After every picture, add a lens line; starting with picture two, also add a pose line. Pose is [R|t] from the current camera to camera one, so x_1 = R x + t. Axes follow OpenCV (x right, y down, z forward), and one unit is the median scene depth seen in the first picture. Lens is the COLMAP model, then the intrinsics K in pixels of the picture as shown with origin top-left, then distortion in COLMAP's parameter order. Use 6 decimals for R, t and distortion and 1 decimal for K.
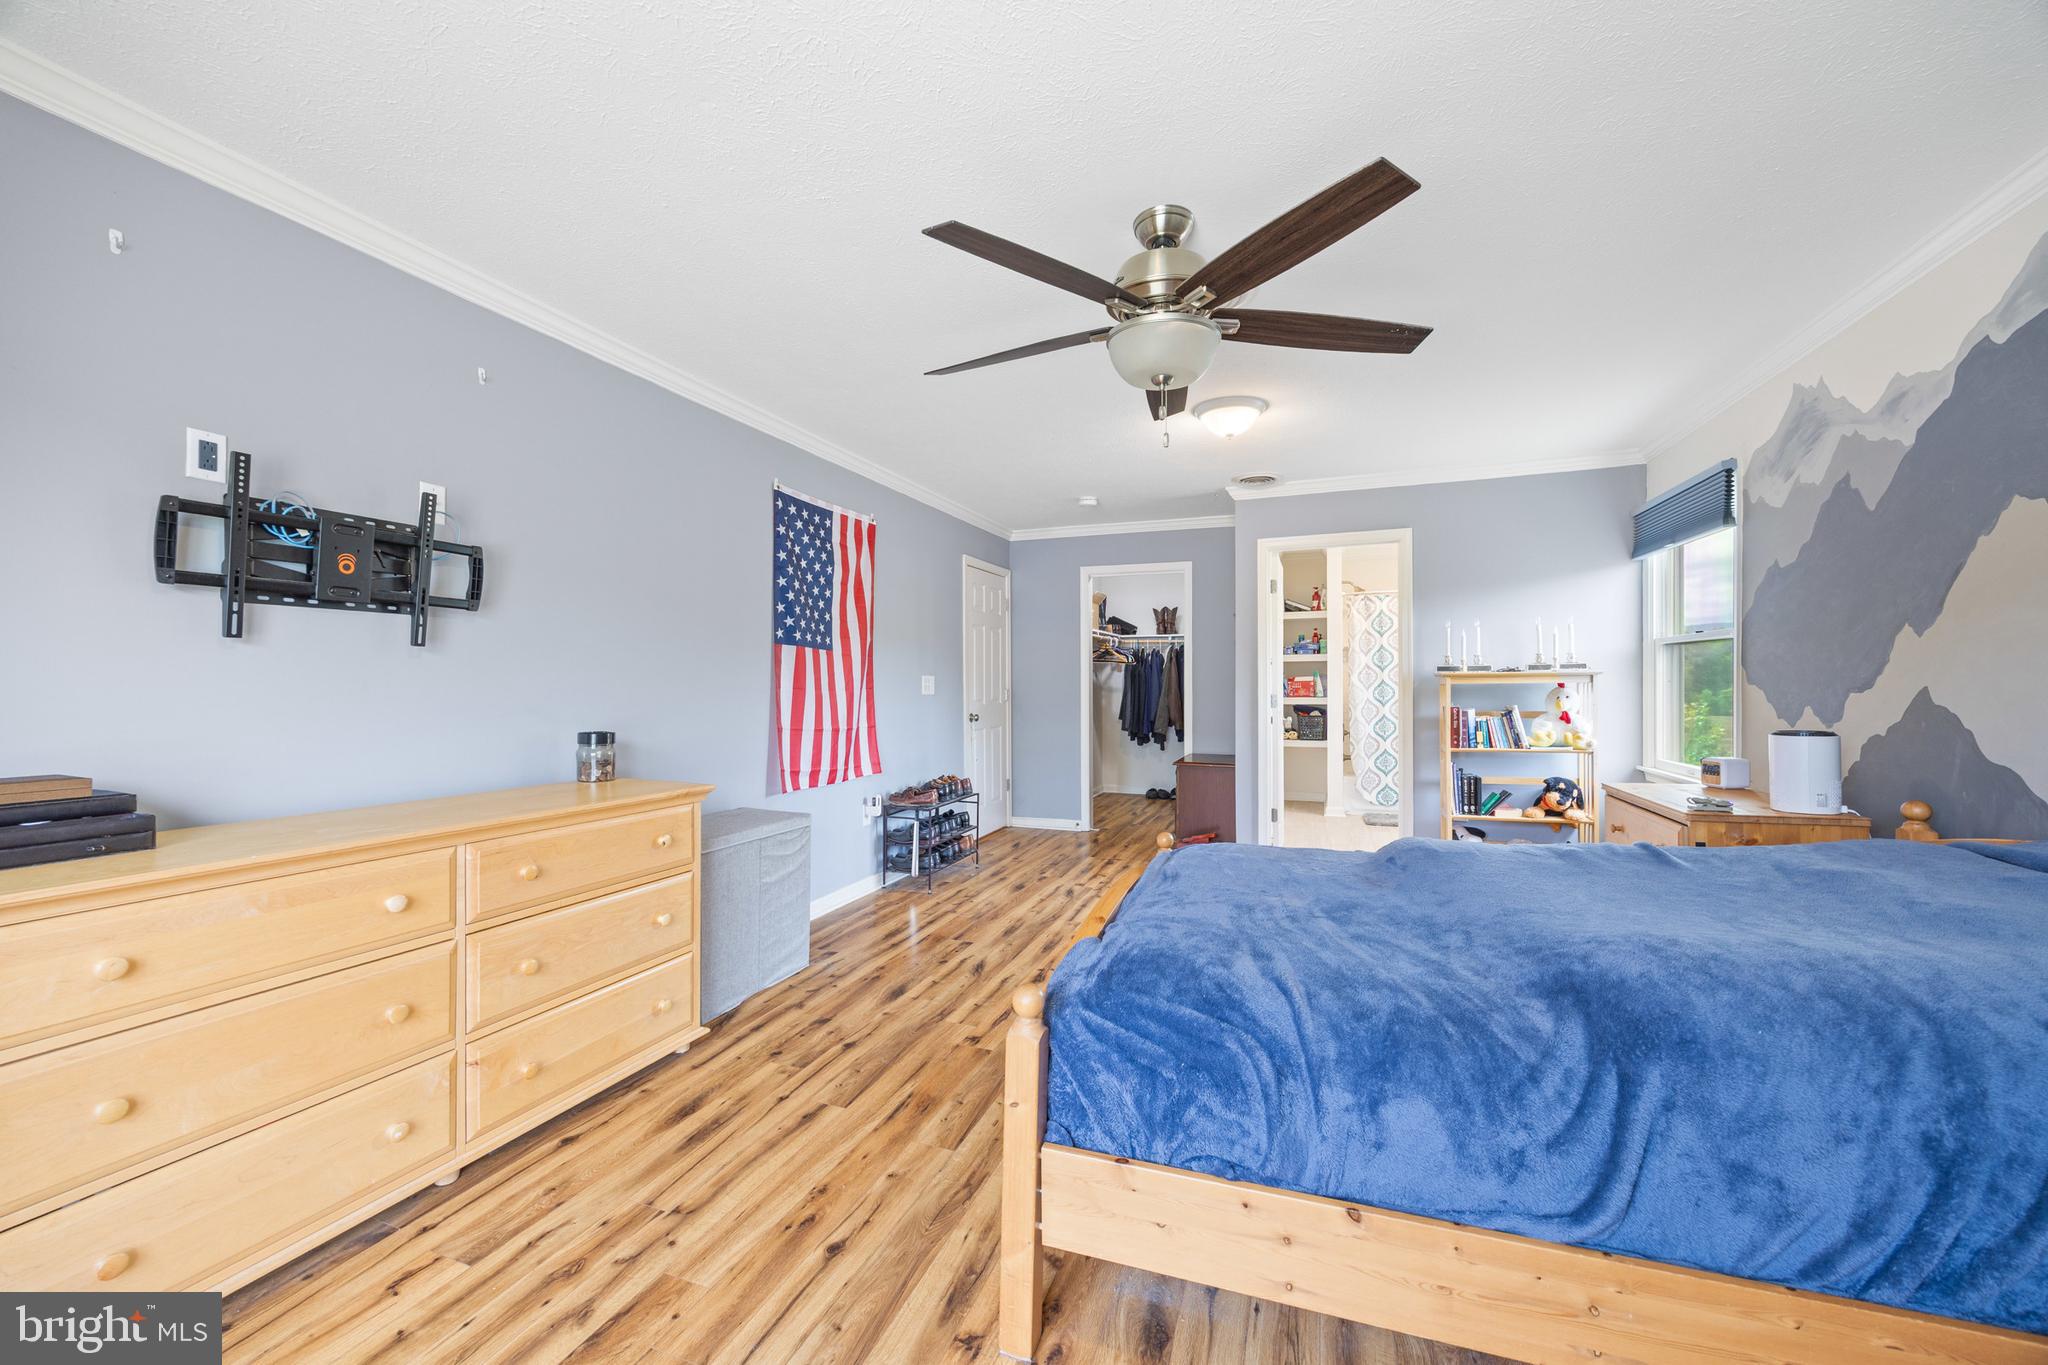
lens RADIAL K [[847.6, 0, 1025.2], [0, 847.6, 680.7], [0, 0, 1]] dist [0.003230, -0.000303]
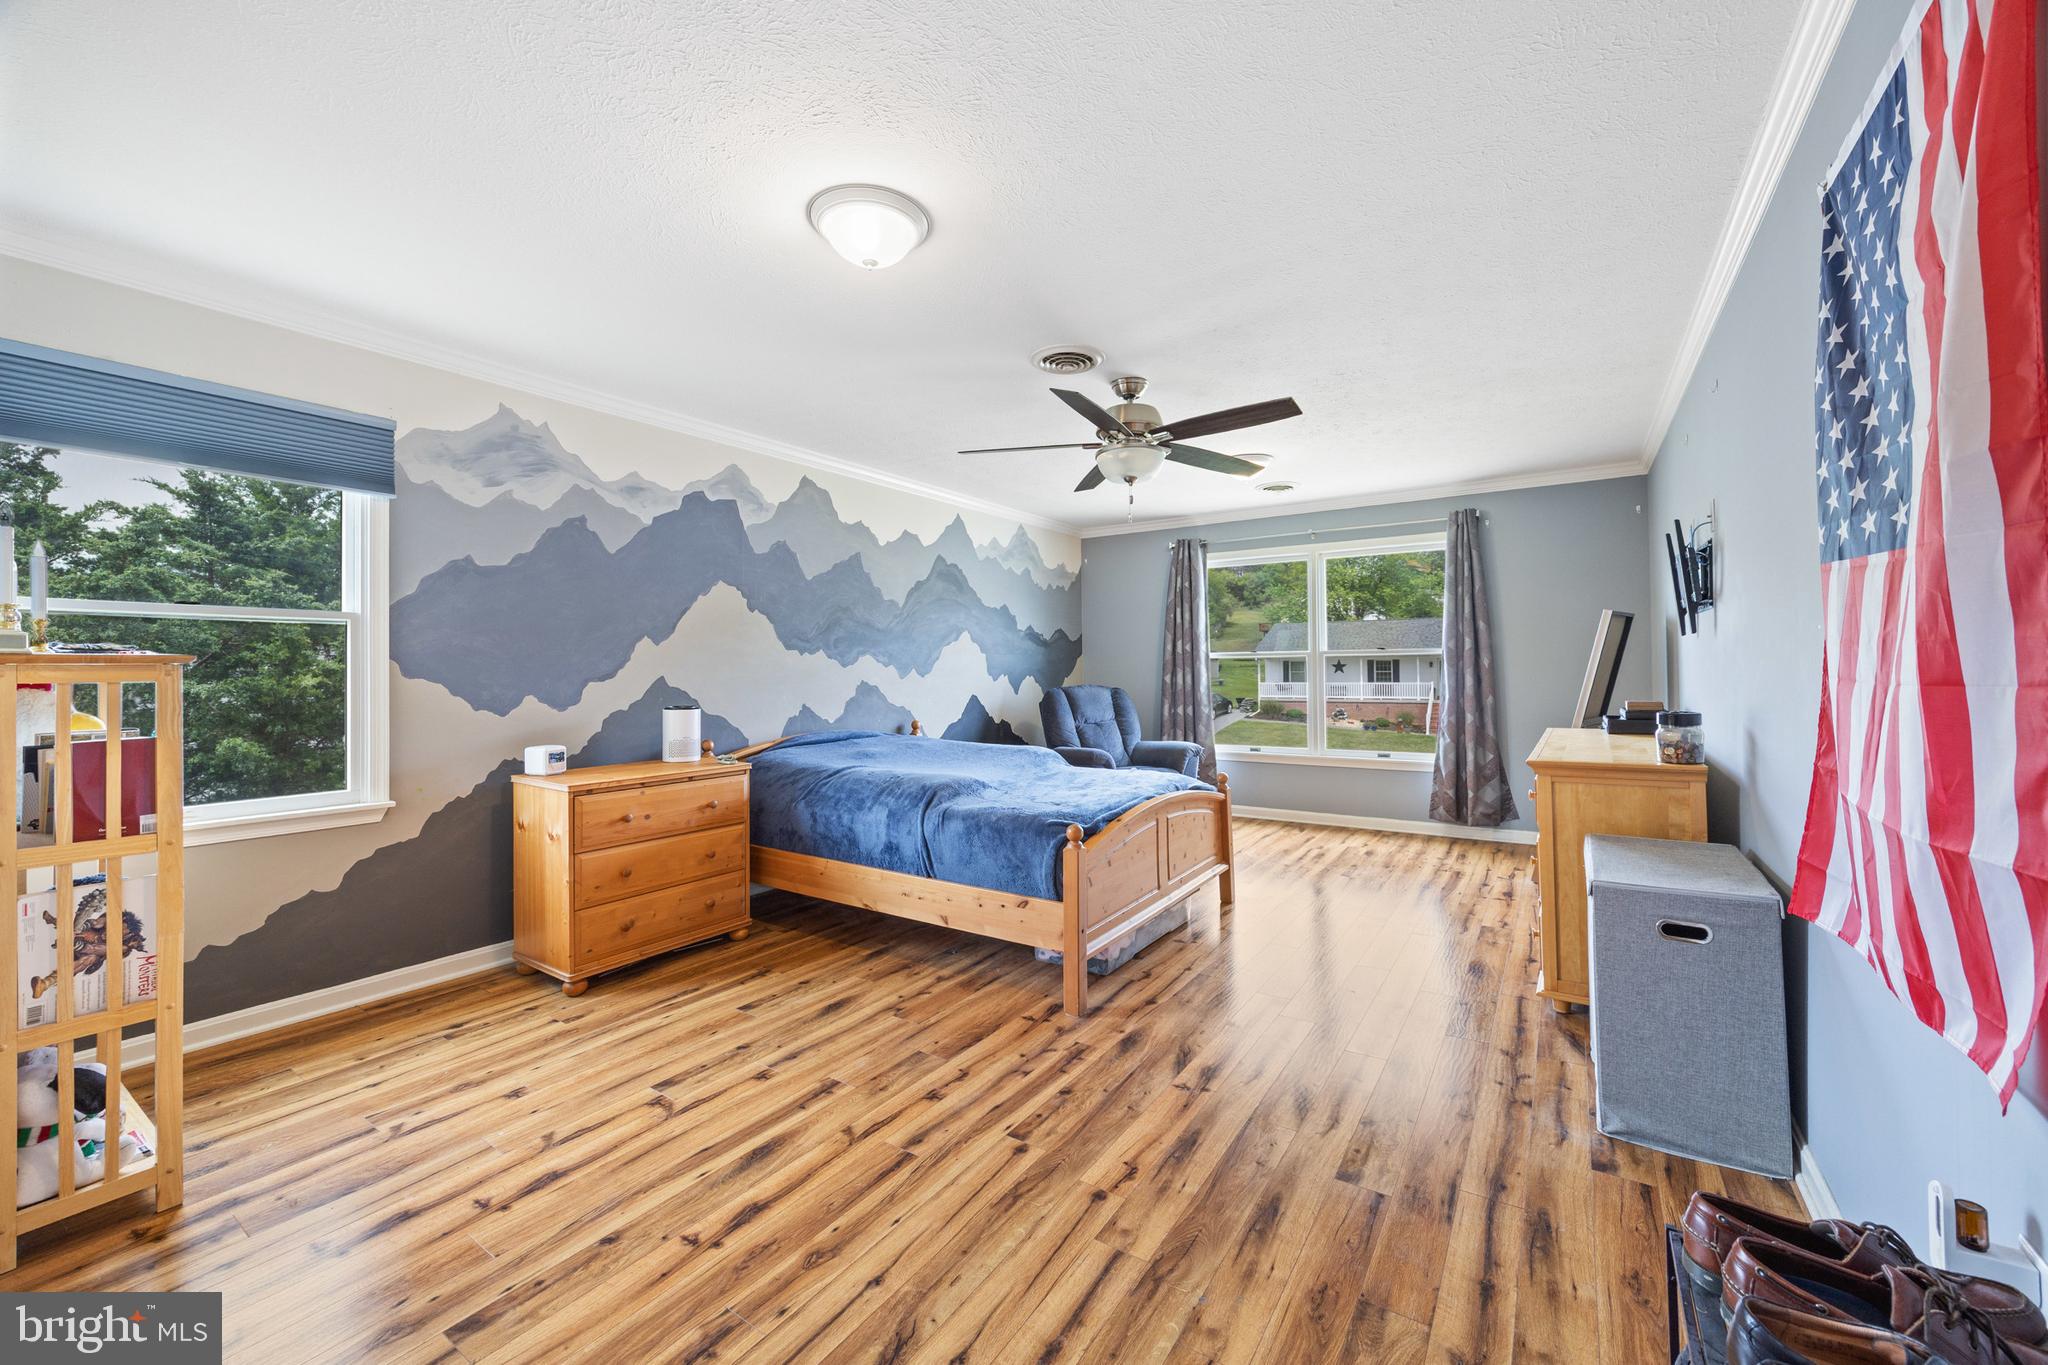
lens RADIAL K [[847.6, 0, 1022.4], [0, 847.6, 669.0], [0, 0, 1]] dist [0.003230, -0.000303]
pose [[-0.973676, 0.011690, 0.227635, 0.002153], [0.011102, 0.999931, -0.003866, 0.004322], [-0.227664, -0.001237, -0.973739, 1.416620]]
